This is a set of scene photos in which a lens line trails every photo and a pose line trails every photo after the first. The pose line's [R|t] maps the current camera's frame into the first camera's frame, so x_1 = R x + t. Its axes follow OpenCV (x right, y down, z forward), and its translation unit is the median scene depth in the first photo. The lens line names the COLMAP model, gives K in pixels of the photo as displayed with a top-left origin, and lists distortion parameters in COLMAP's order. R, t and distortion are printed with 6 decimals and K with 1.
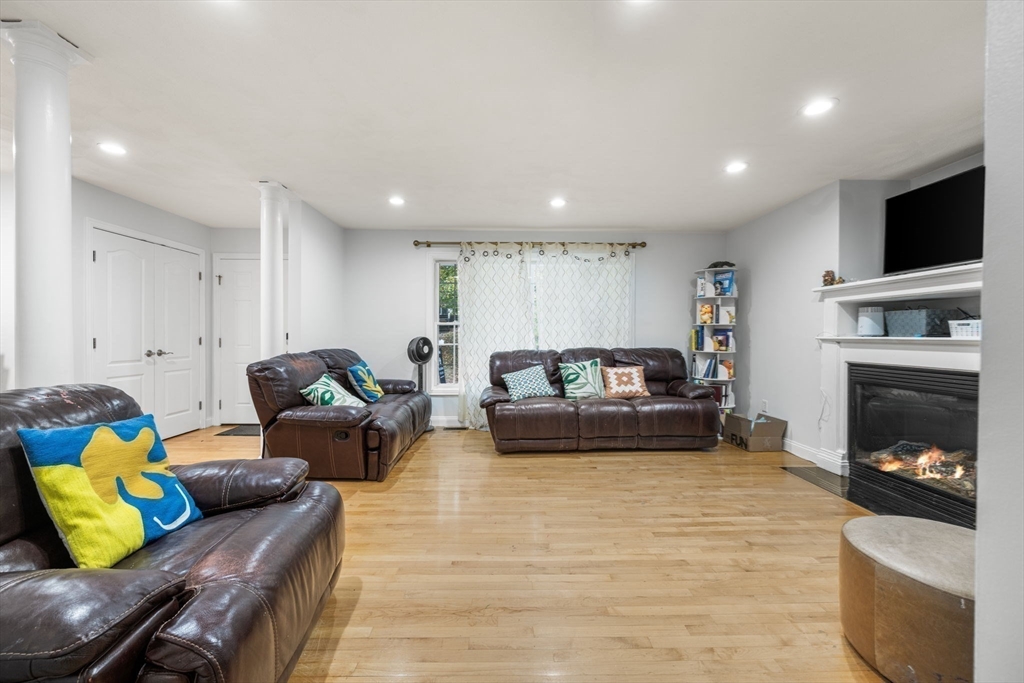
lens RADIAL K [[407.3, 0, 511.9], [0, 407.3, 338.1], [0, 0, 1]] dist [0.000451, -0.000619]
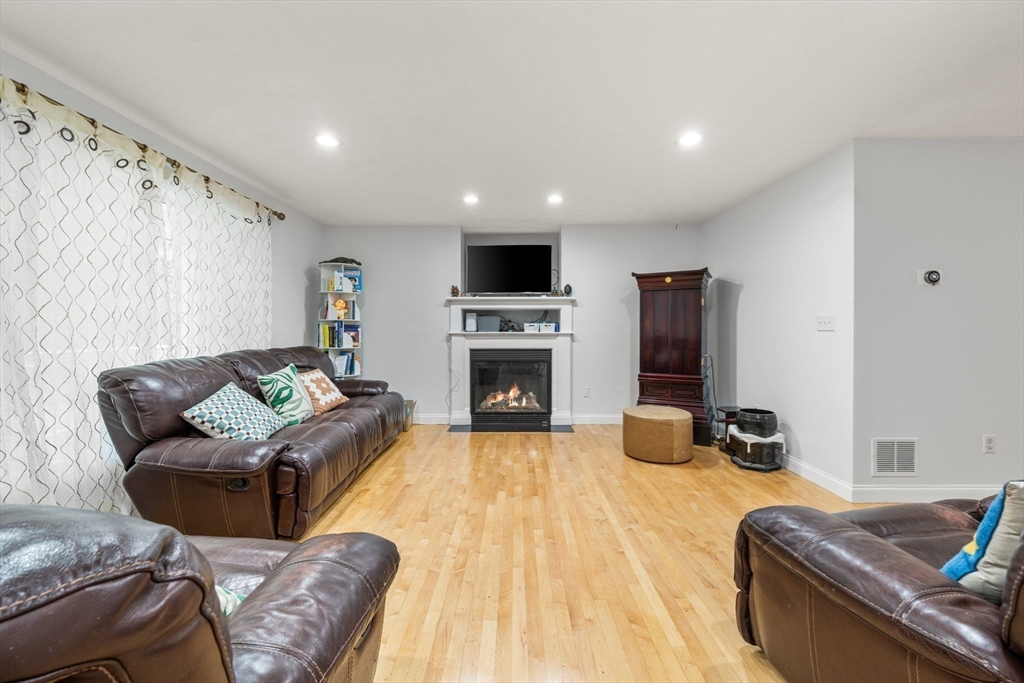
lens RADIAL K [[407.3, 0, 511.9], [0, 407.3, 339.6], [0, 0, 1]] dist [0.000451, -0.000619]
pose [[0.046128, -0.021834, 0.998697, -0.597423], [0.008960, 0.999730, 0.021442, -0.005508], [-0.998895, 0.007959, 0.046311, 0.689193]]
